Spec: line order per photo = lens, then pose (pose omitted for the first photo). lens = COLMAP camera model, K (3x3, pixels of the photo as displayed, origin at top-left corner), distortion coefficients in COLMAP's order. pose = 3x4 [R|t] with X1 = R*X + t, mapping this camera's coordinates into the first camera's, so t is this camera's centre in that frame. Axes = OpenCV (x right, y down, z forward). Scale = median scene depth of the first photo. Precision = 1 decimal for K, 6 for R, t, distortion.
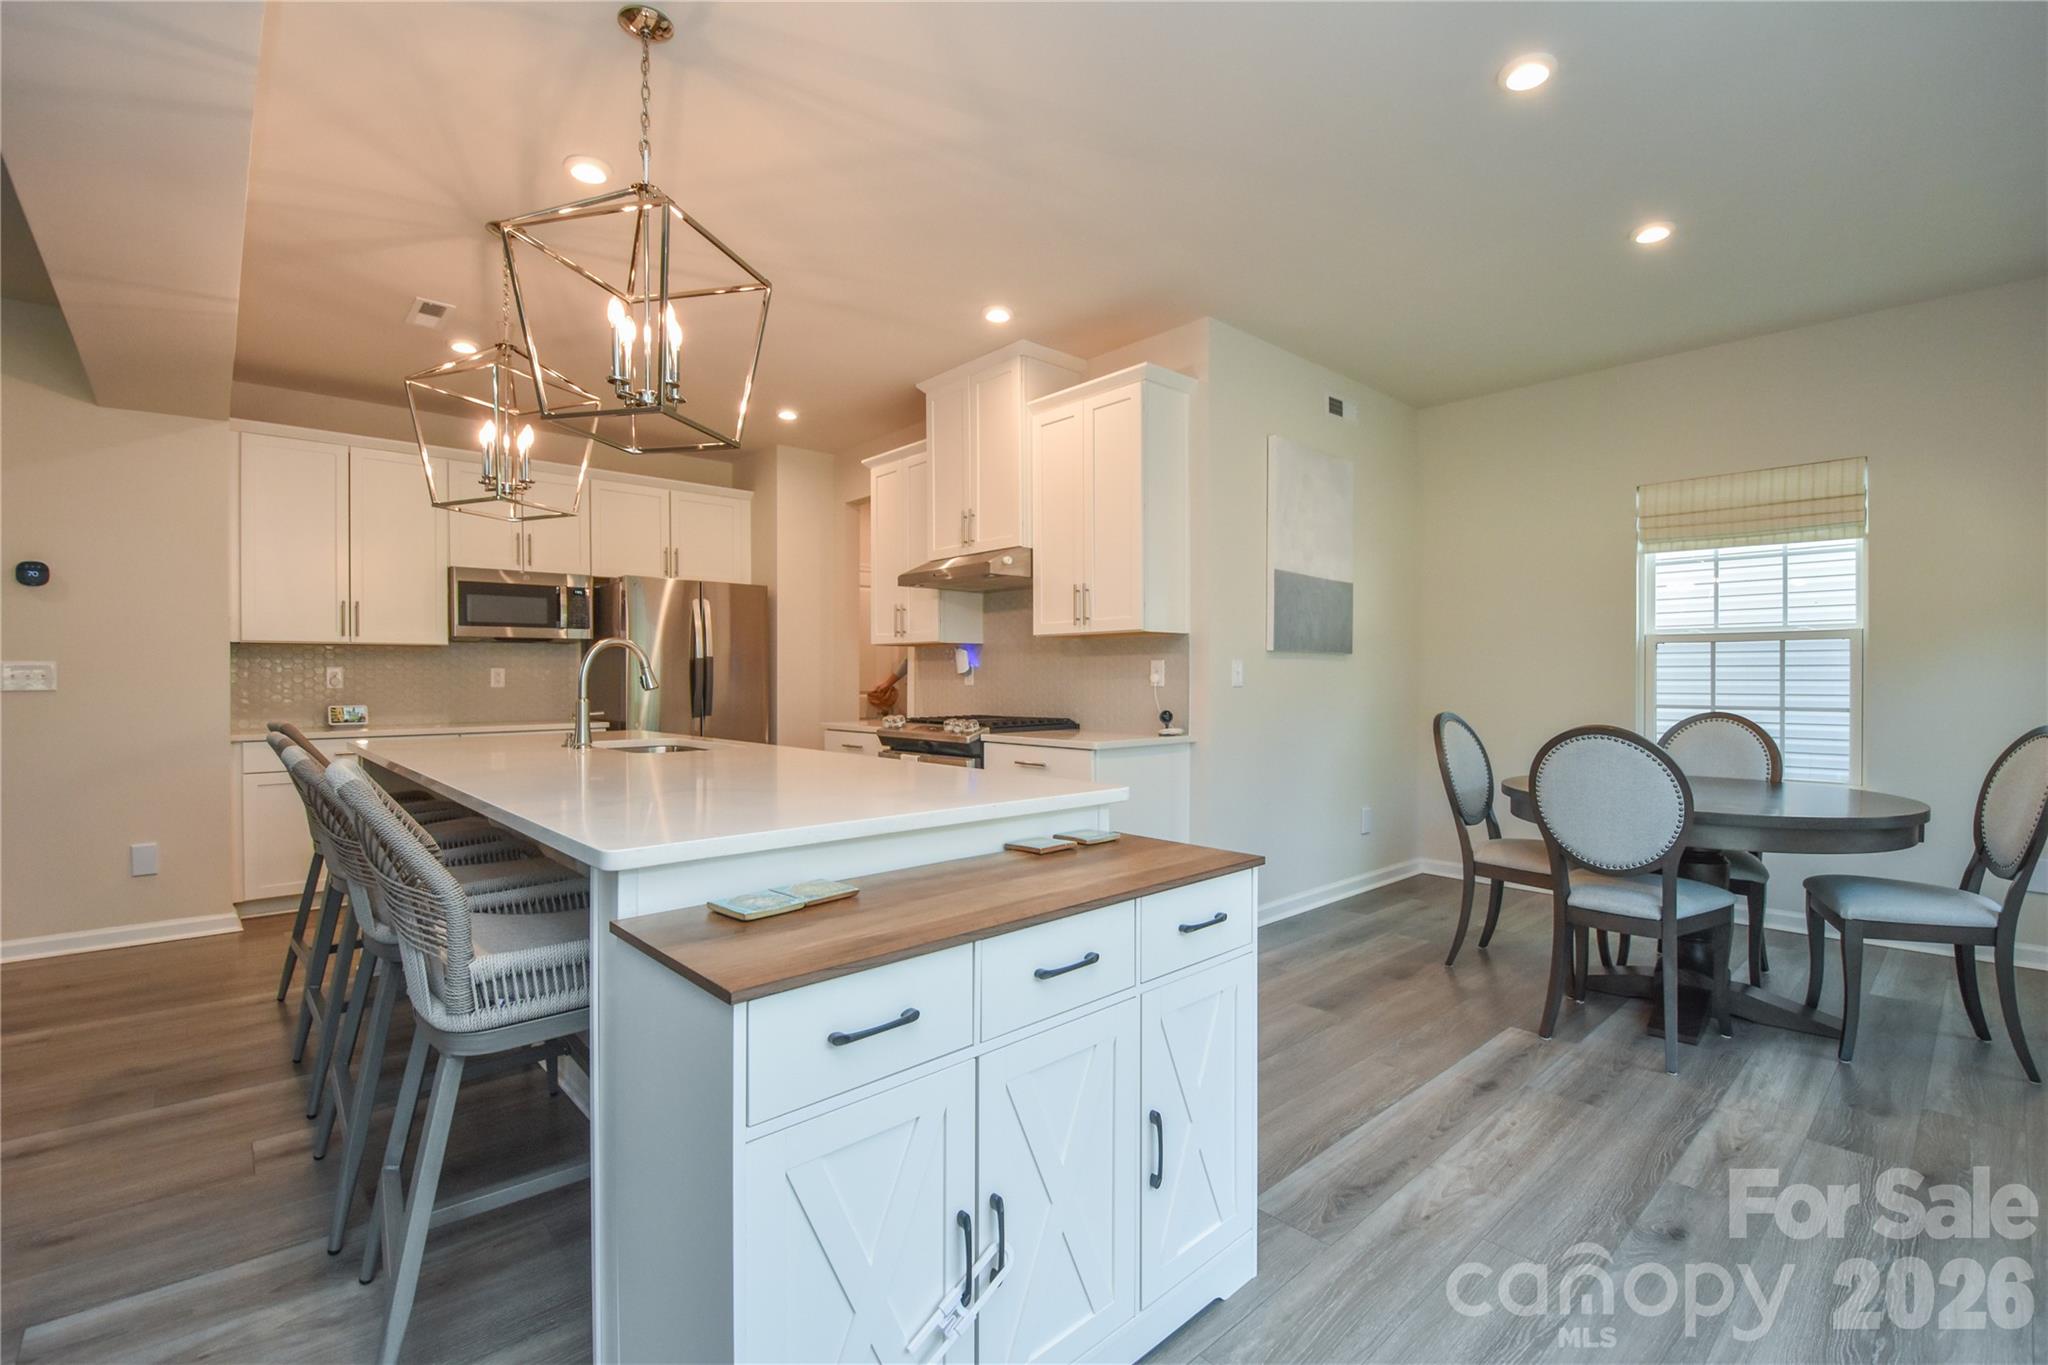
lens RADIAL K [[898.3, 0, 1029.8], [0, 898.3, 684.3], [0, 0, 1]] dist [-0.014796, -0.000635]
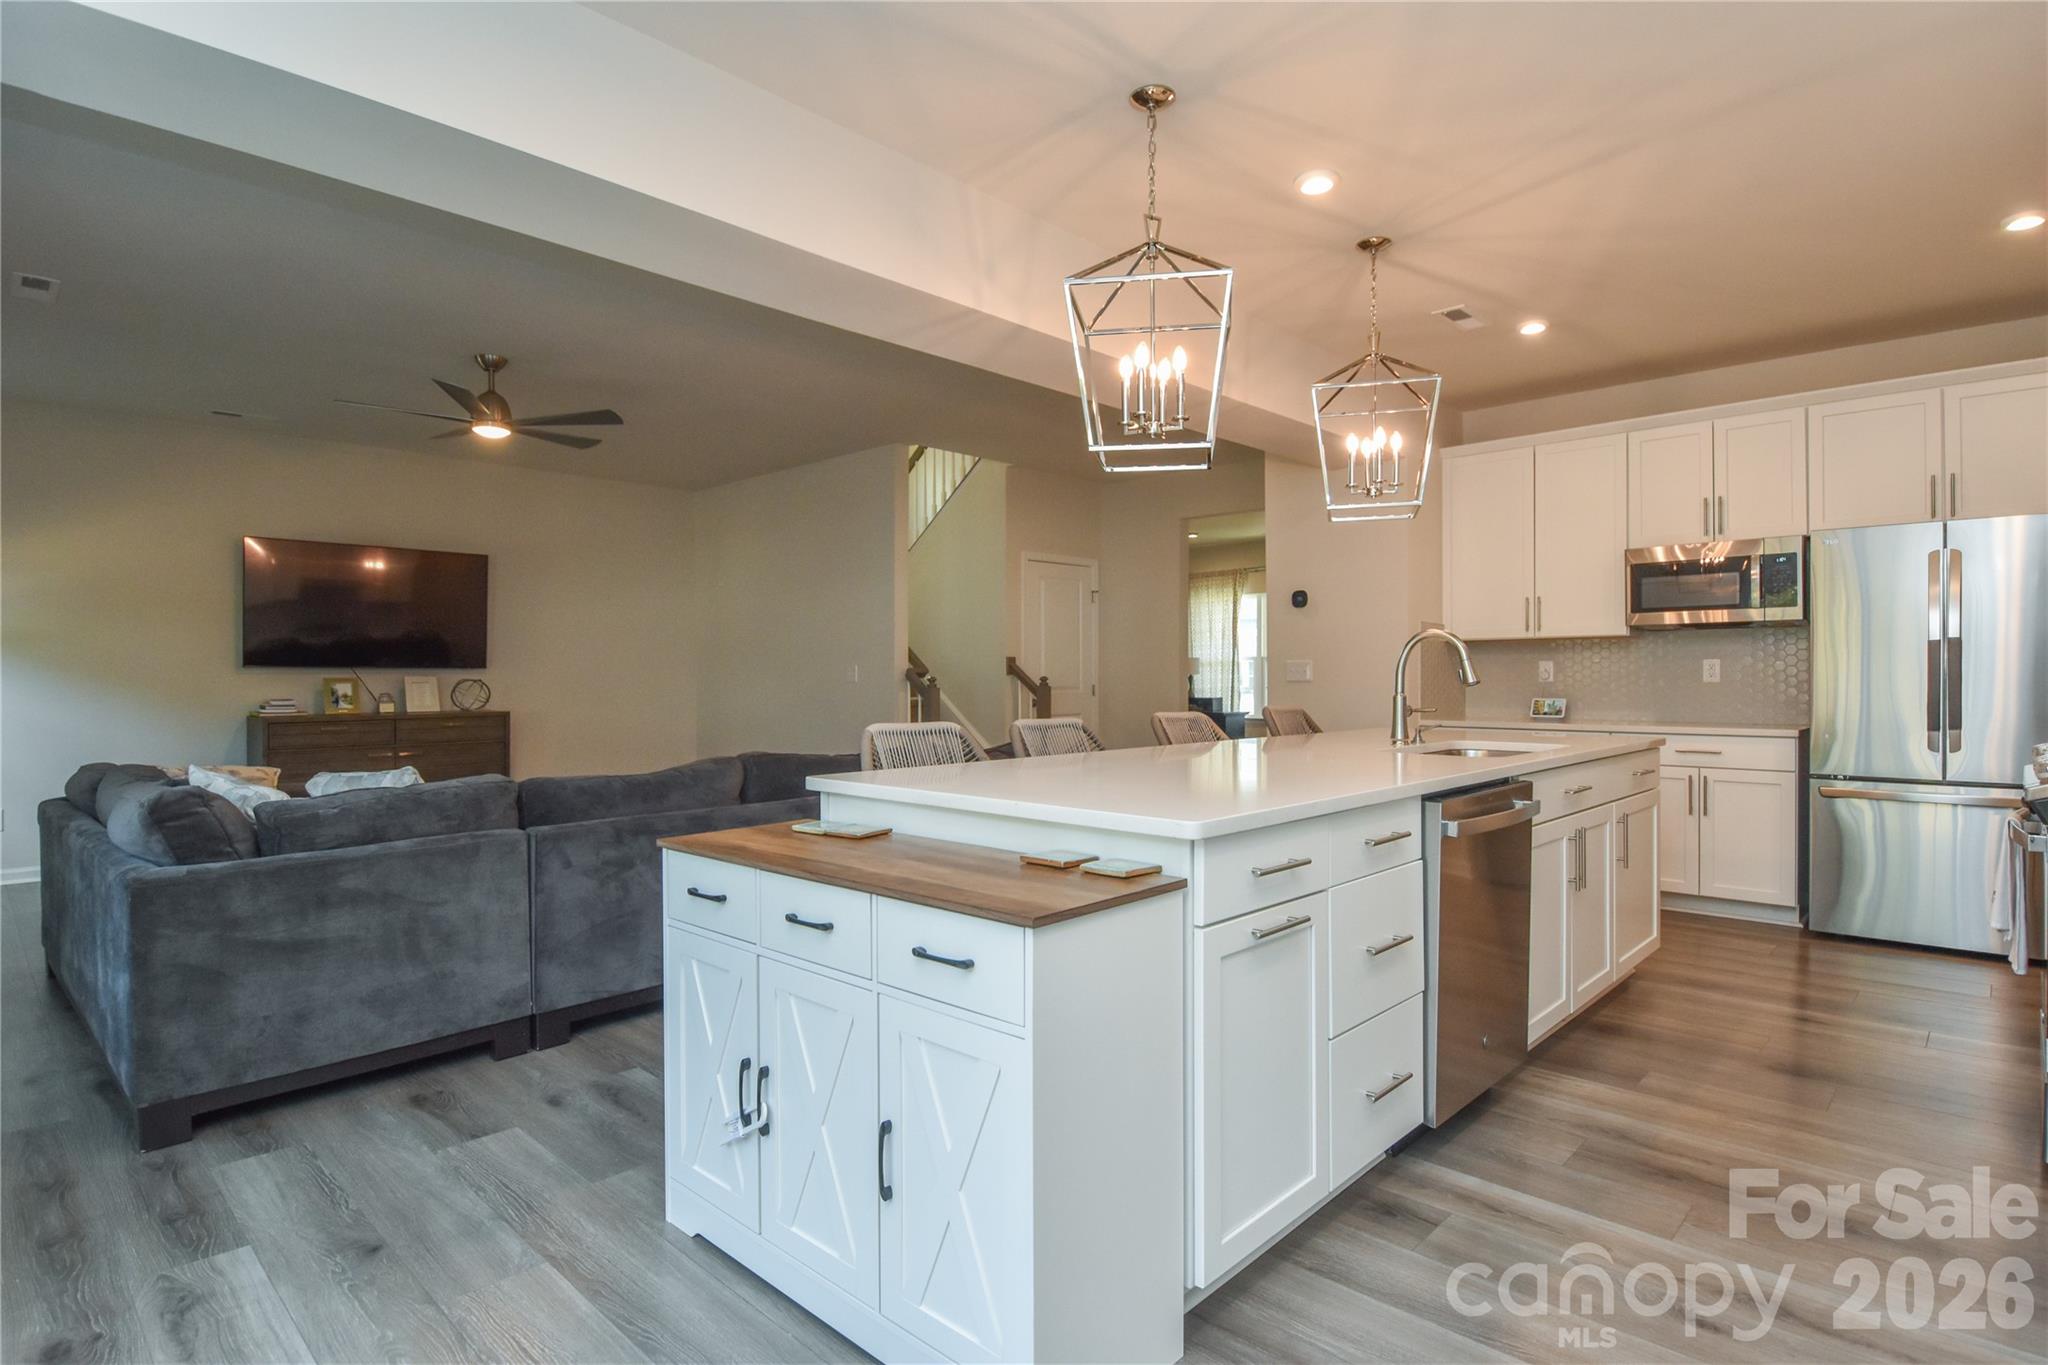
lens RADIAL K [[1040.7, 0, 1030.2], [0, 1040.7, 680.5], [0, 0, 1]] dist [0.001224, 0.000070]
pose [[0.072524, 0.008734, -0.997328, 0.373919], [-0.004294, 0.999955, 0.008445, -0.003870], [0.997357, 0.003670, 0.072558, 0.313432]]
